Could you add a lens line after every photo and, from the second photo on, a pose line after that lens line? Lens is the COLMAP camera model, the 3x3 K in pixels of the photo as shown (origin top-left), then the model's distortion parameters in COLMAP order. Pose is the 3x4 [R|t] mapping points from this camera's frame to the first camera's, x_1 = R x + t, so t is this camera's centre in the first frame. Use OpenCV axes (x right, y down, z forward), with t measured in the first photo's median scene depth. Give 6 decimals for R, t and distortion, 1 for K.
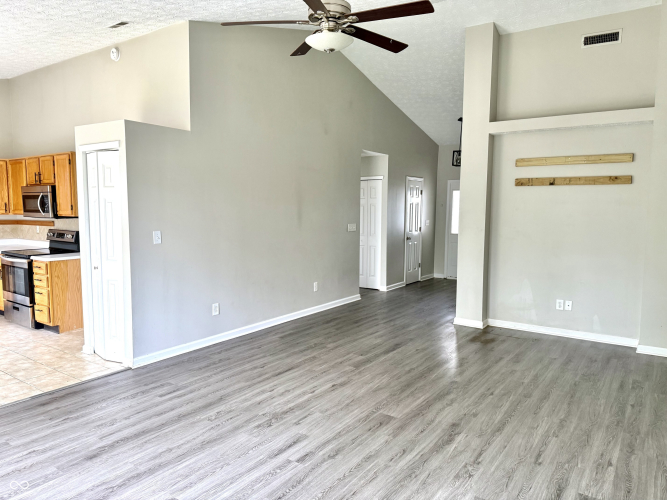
lens RADIAL K [[466.2, 0, 335.5], [0, 466.2, 250.9], [0, 0, 1]] dist [0.078262, -0.097790]
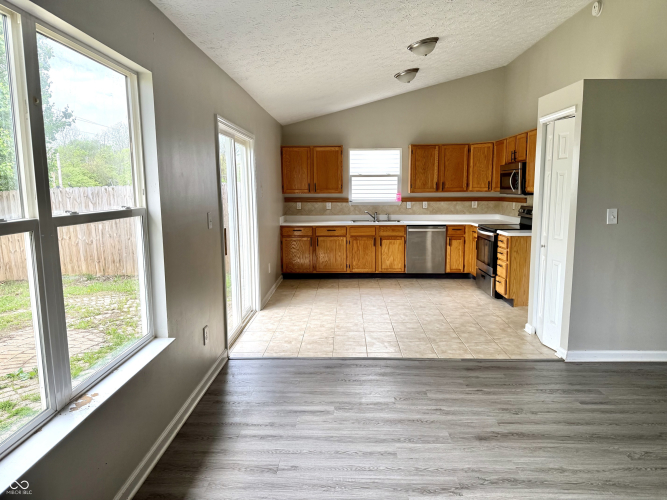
lens RADIAL K [[466.2, 0, 336.6], [0, 466.2, 251.1], [0, 0, 1]] dist [0.078262, -0.097790]
pose [[0.551833, 0.100821, -0.827838, 0.054409], [-0.065854, 0.994834, 0.077261, -0.000359], [0.831351, 0.011881, 0.555621, 0.137860]]
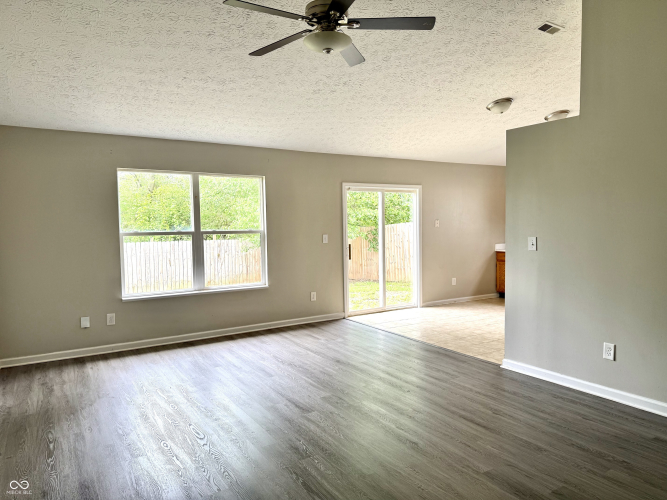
lens RADIAL K [[466.2, 0, 338.1], [0, 466.2, 253.2], [0, 0, 1]] dist [0.078262, -0.097790]
pose [[-0.393539, 0.050863, -0.917900, 0.667062], [-0.075343, 0.993325, 0.087345, -0.066042], [0.916215, 0.103531, -0.387080, 1.059628]]
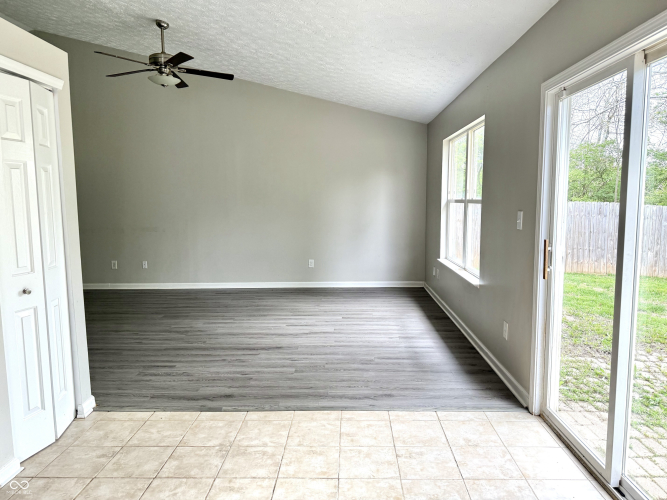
lens RADIAL K [[466.2, 0, 336.6], [0, 466.2, 246.8], [0, 0, 1]] dist [0.078262, -0.097790]
pose [[-0.544629, -0.092656, 0.833543, -1.223374], [0.082255, 0.983186, 0.163034, -0.079184], [-0.834634, 0.157356, -0.527850, 1.049236]]
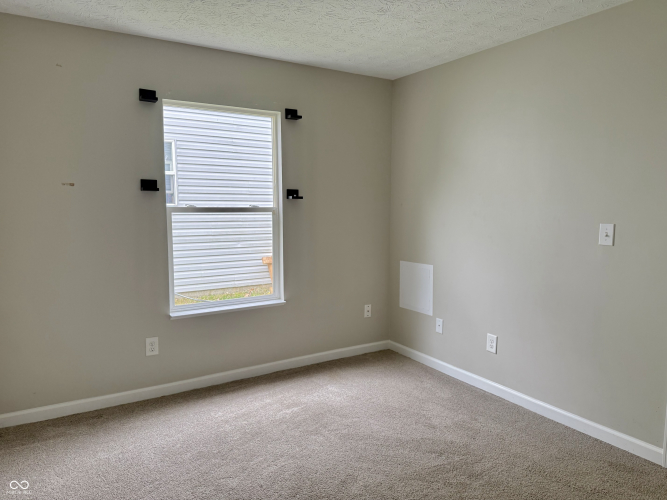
lens RADIAL K [[466.2, 0, 334.2], [0, 466.2, 250.1], [0, 0, 1]] dist [0.078262, -0.097790]
pose [[-0.391458, 0.083208, -0.916426, 0.342917], [-0.102426, 0.985775, 0.133257, -0.027310], [0.914478, 0.146030, -0.377367, 0.587390]]
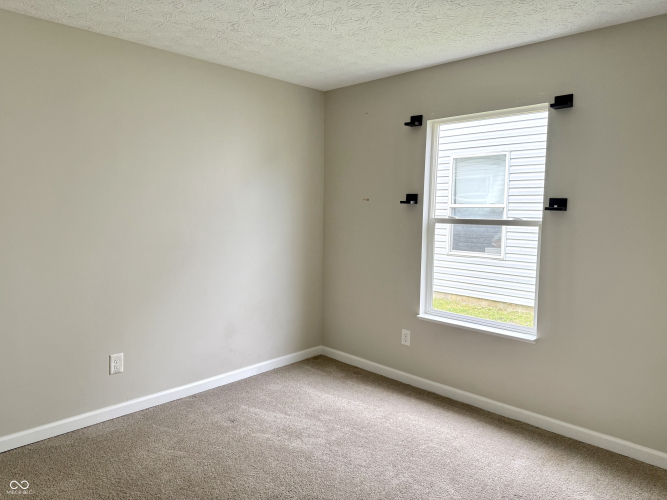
lens RADIAL K [[466.2, 0, 336.6], [0, 466.2, 253.2], [0, 0, 1]] dist [0.078262, -0.097790]
pose [[-0.990018, -0.037849, 0.135763, -0.207688], [-0.010995, 0.981072, 0.193330, -0.064582], [-0.140511, 0.189907, -0.971695, 0.890413]]
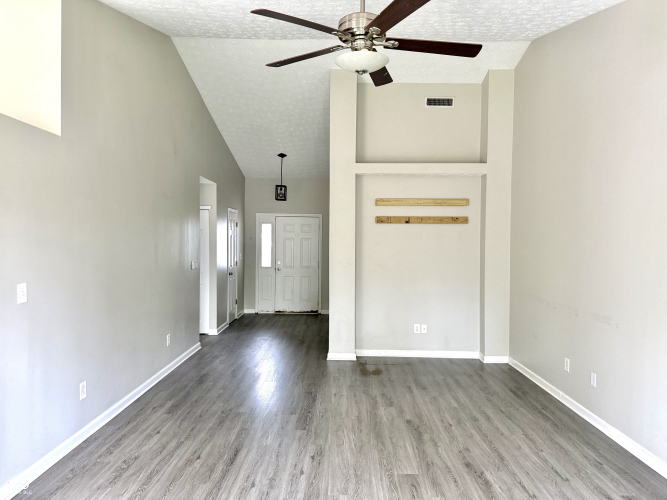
lens RADIAL K [[466.2, 0, 336.1], [0, 466.2, 250.0], [0, 0, 1]] dist [0.078262, -0.097790]
pose [[0.825062, -0.012368, 0.564907, -0.407209], [0.050068, 0.997428, -0.051288, -0.034376], [-0.562819, 0.070600, 0.823559, 0.234976]]
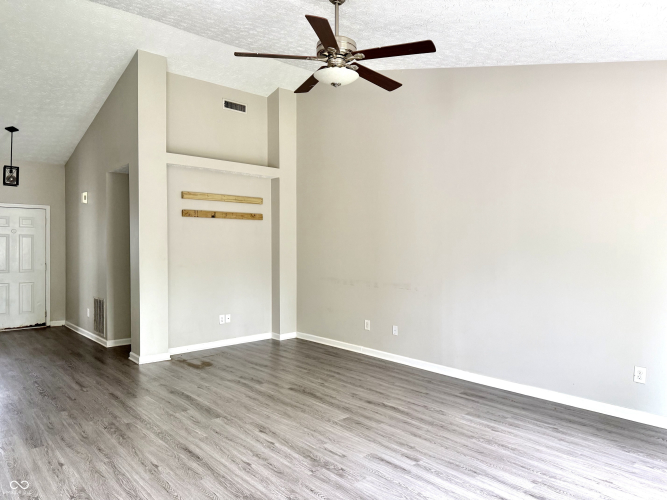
lens RADIAL K [[466.2, 0, 335.5], [0, 466.2, 248.9], [0, 0, 1]] dist [0.078262, -0.097790]
pose [[0.236363, -0.015676, 0.971538, -0.768784], [0.092245, 0.995716, -0.006376, -0.035545], [-0.967276, 0.091126, 0.236797, 0.573523]]
